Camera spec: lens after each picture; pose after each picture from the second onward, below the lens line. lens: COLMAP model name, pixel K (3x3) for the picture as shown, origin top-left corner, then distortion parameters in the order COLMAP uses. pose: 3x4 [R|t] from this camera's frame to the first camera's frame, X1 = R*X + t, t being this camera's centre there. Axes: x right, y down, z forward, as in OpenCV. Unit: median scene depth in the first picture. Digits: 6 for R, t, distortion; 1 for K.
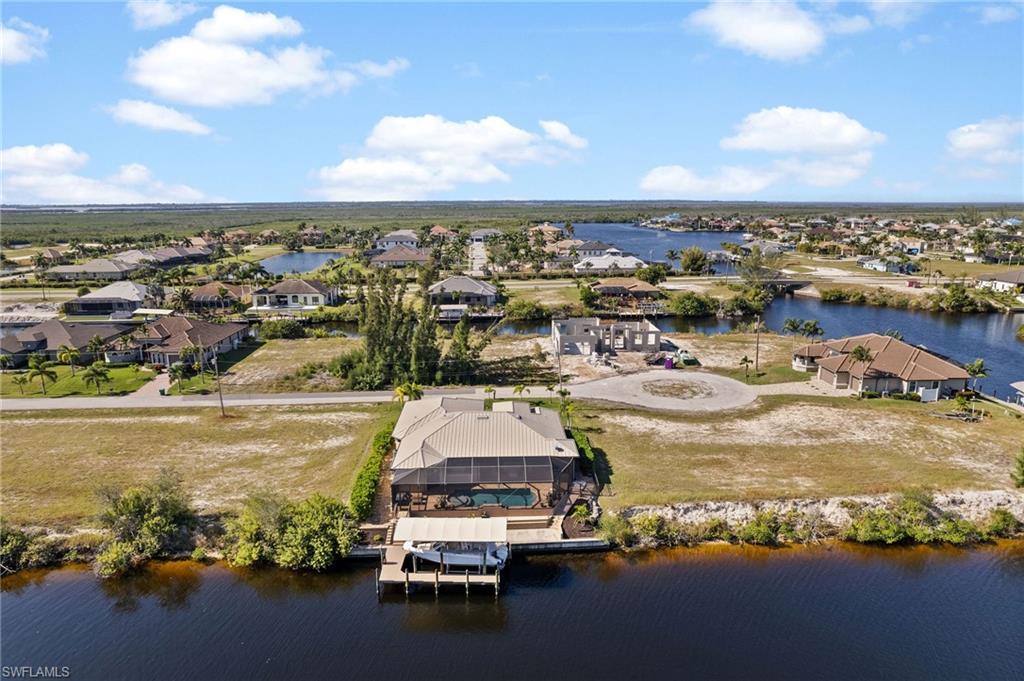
lens RADIAL K [[671.1, 0, 512.0], [0, 671.1, 340.5], [0, 0, 1]] dist [-0.079267, 0.076697]
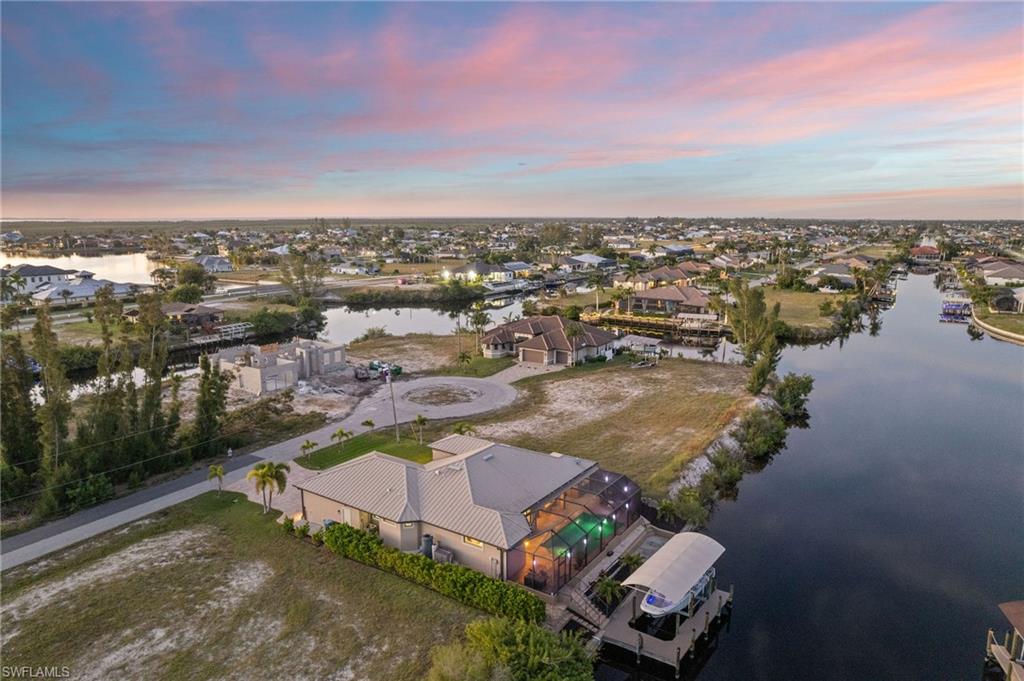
lens RADIAL K [[671.1, 0, 512.0], [0, 671.1, 340.5], [0, 0, 1]] dist [-0.079267, 0.076697]
pose [[0.585014, -0.145300, 0.797901, -0.583734], [0.163733, 0.984722, 0.059273, -0.059929], [-0.794324, 0.095967, 0.599867, 0.431600]]
